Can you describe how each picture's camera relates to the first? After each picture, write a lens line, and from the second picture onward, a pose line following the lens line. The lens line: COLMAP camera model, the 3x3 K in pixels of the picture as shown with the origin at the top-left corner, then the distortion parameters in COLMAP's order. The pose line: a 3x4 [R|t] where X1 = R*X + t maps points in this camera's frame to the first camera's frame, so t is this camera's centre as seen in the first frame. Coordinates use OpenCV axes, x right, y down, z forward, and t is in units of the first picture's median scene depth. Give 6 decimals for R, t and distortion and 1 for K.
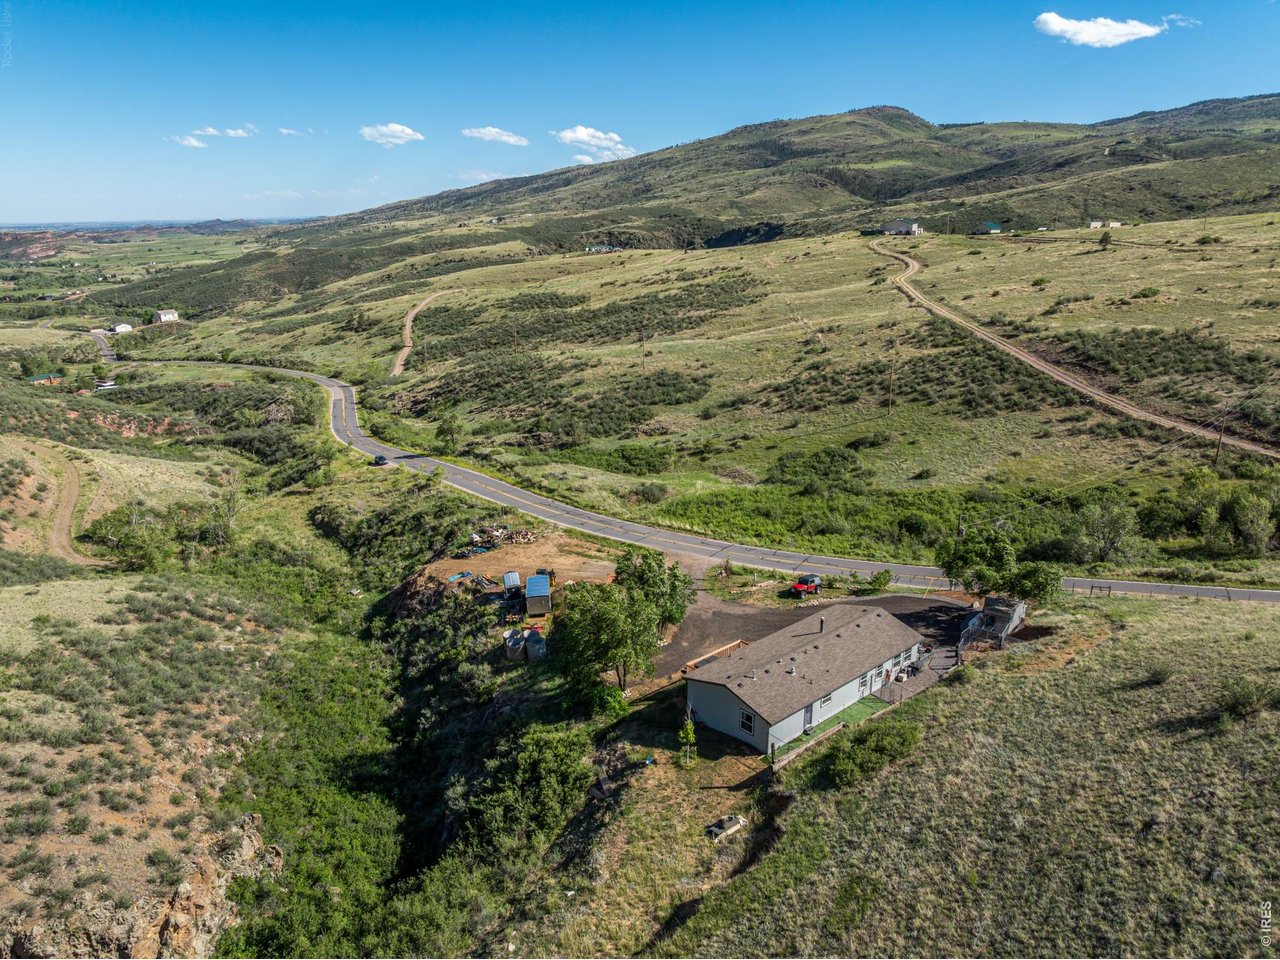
lens RADIAL K [[917.8, 0, 640.0], [0, 917.8, 480.0], [0, 0, 1]] dist [-0.041062, -0.001750]
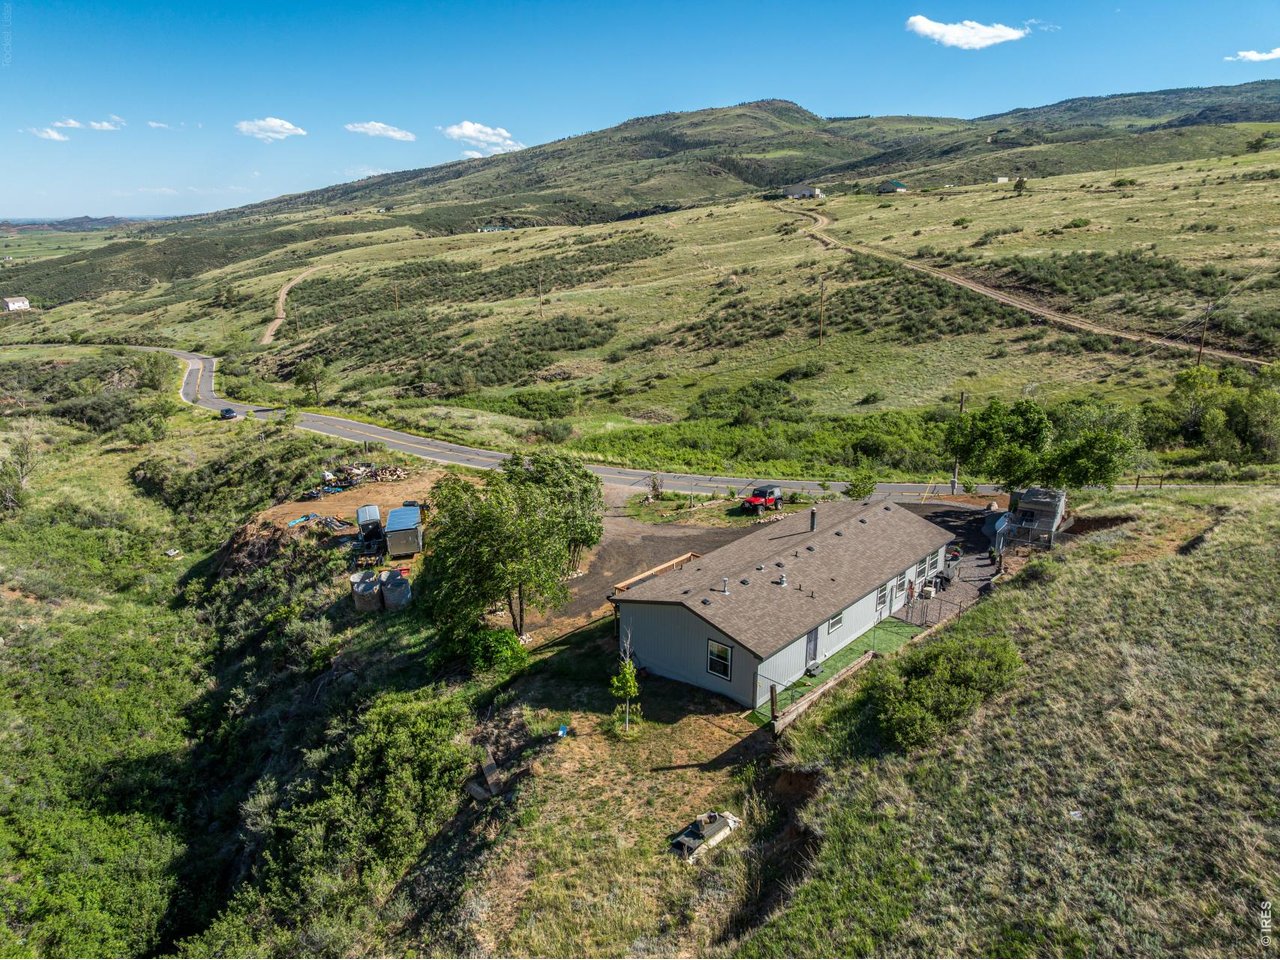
lens RADIAL K [[917.8, 0, 640.0], [0, 917.8, 480.0], [0, 0, 1]] dist [-0.041062, -0.001750]
pose [[0.993866, -0.034001, 0.105232, 0.001172], [0.033673, 0.999421, 0.004898, 0.063360], [-0.105338, -0.001324, 0.994436, 0.178372]]
